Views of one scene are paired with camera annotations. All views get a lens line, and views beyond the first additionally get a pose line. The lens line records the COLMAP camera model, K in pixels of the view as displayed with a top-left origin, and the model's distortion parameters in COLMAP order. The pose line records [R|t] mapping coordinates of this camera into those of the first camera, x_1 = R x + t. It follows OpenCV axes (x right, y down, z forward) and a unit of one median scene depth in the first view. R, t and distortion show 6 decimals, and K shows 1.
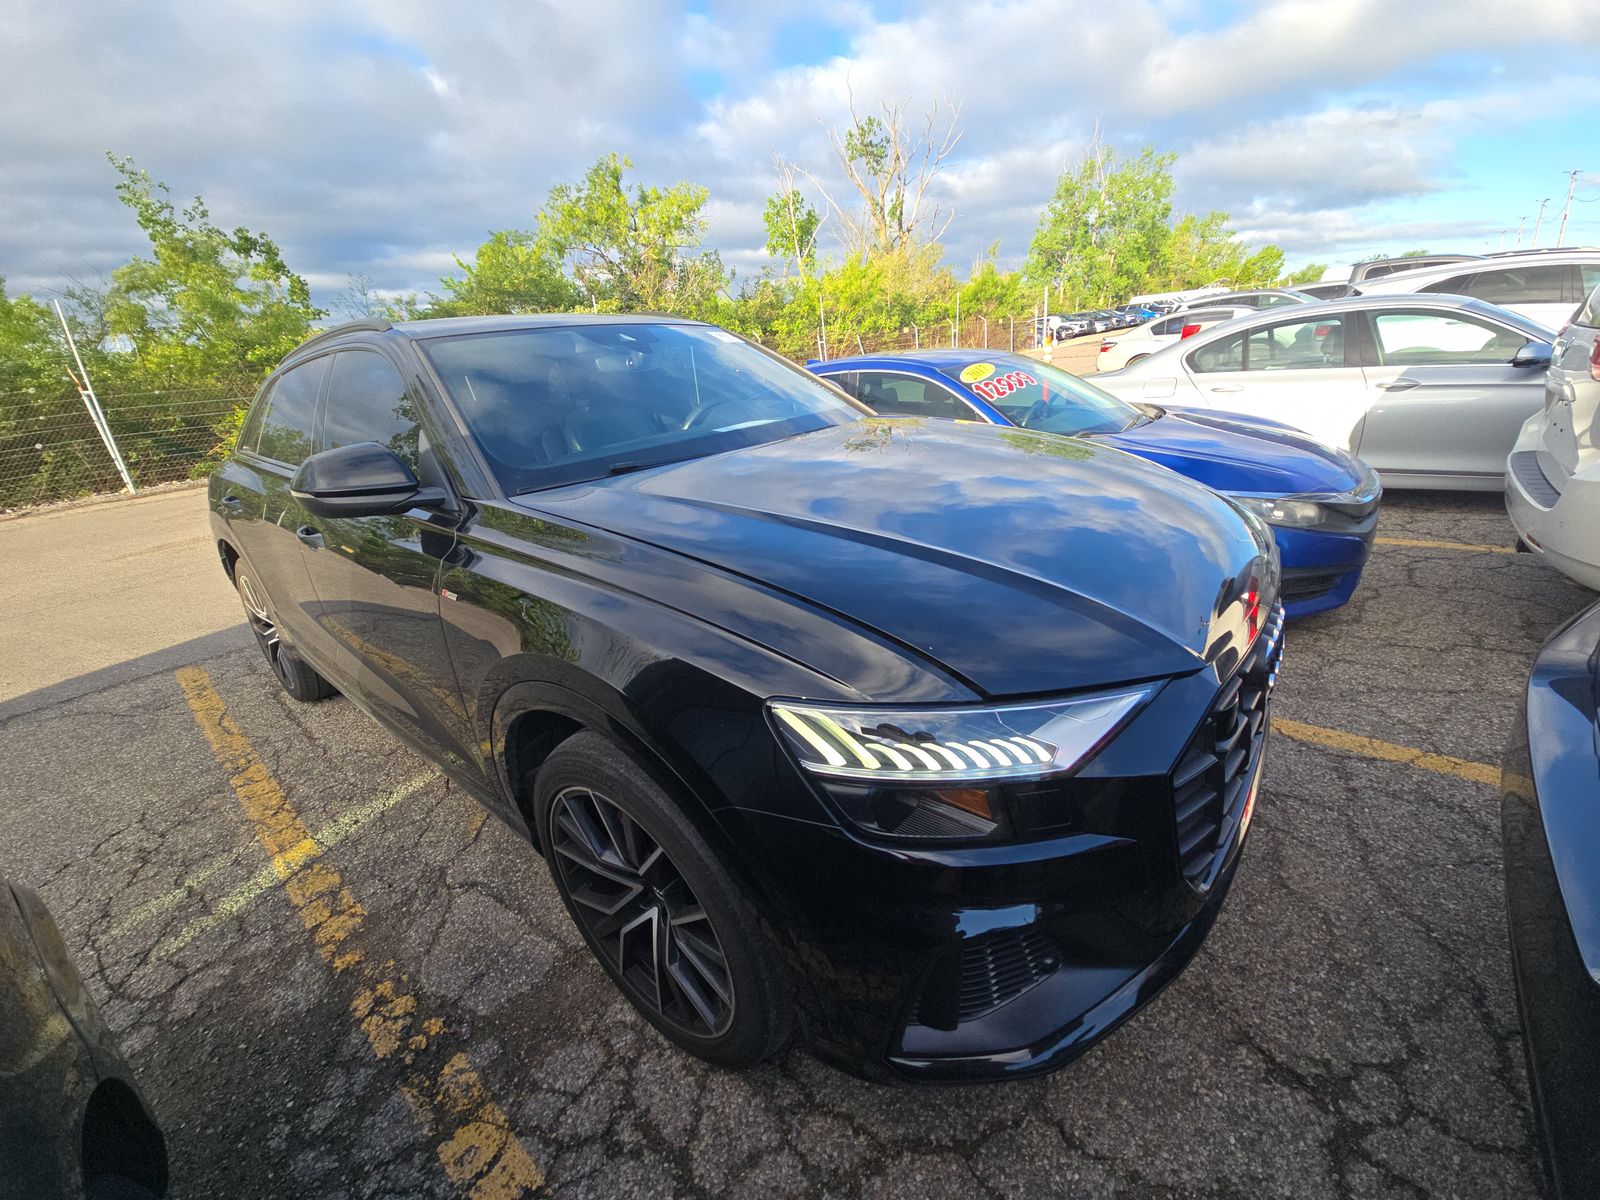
lens RADIAL K [[645.4, 0, 804.9], [0, 645.4, 607.1], [0, 0, 1]] dist [0.009988, -0.009416]
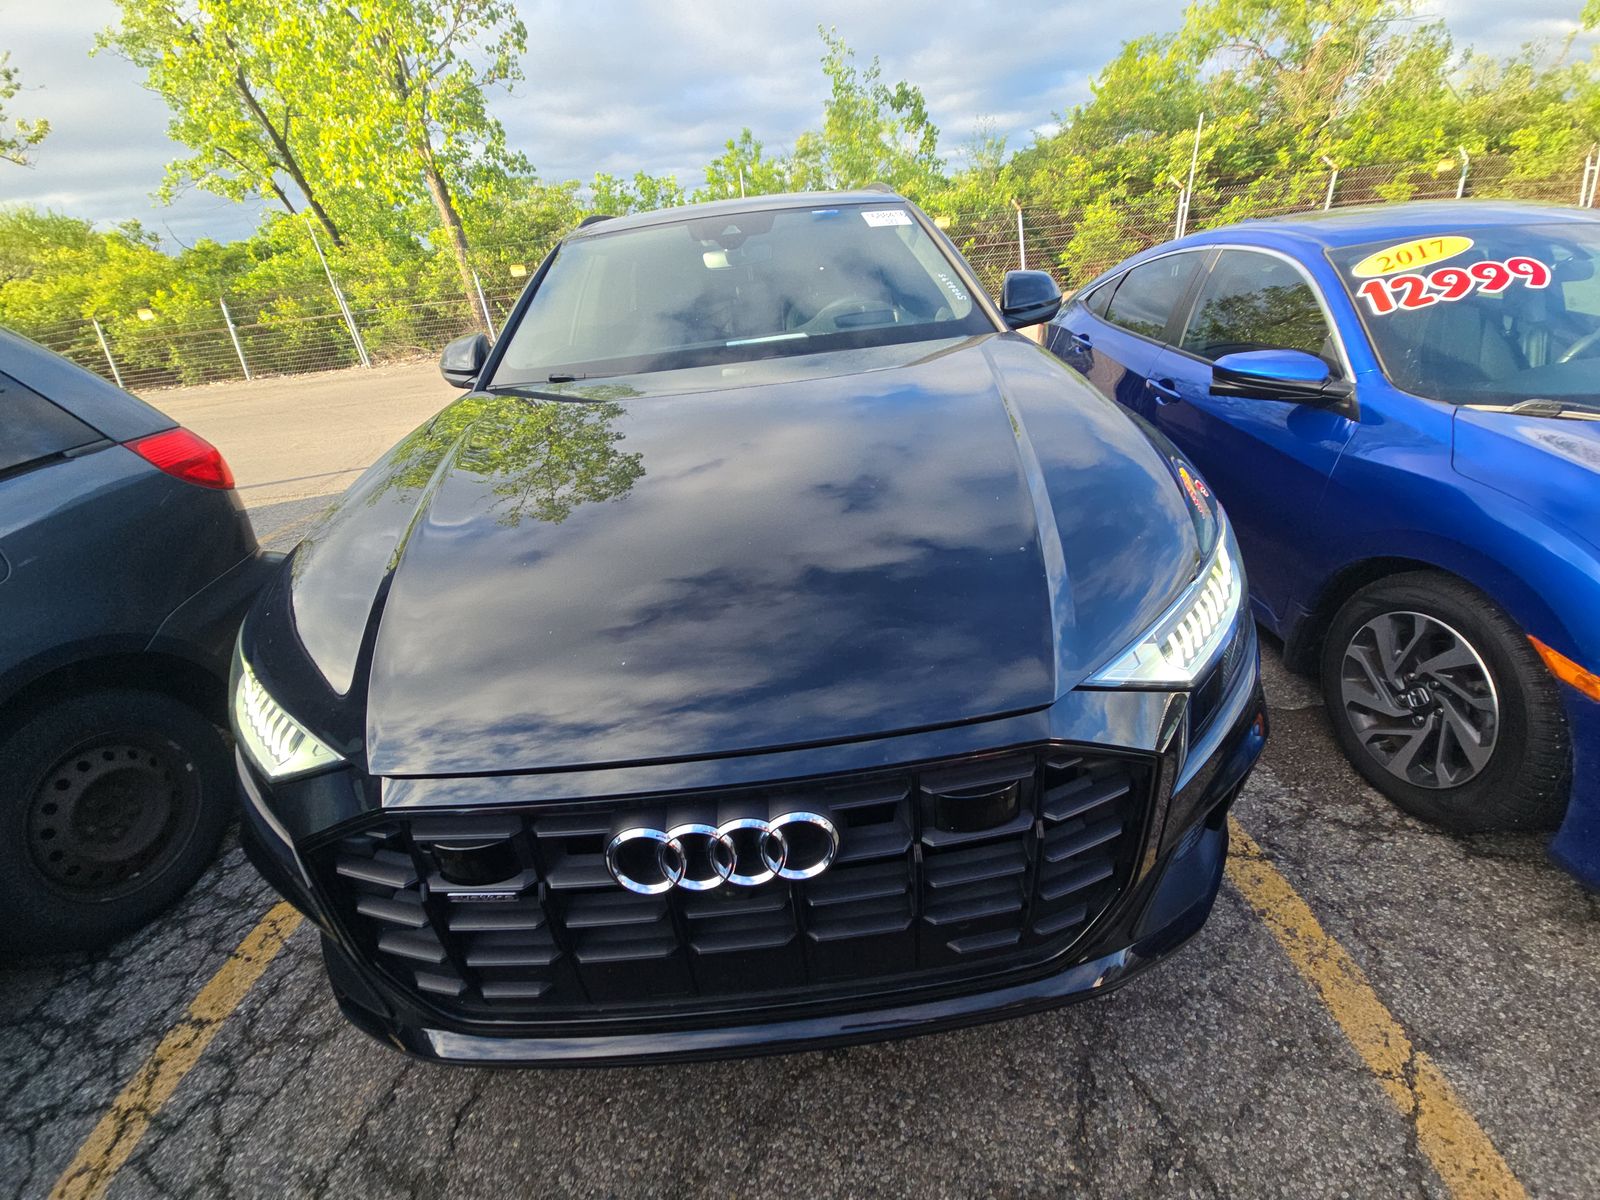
lens RADIAL K [[645.4, 0, 804.9], [0, 645.4, 607.1], [0, 0, 1]] dist [0.009988, -0.009416]
pose [[0.663823, 0.372134, -0.648734, 0.108807], [-0.237465, 0.927409, 0.289003, -0.032727], [0.709189, -0.037795, 0.704004, 0.066415]]
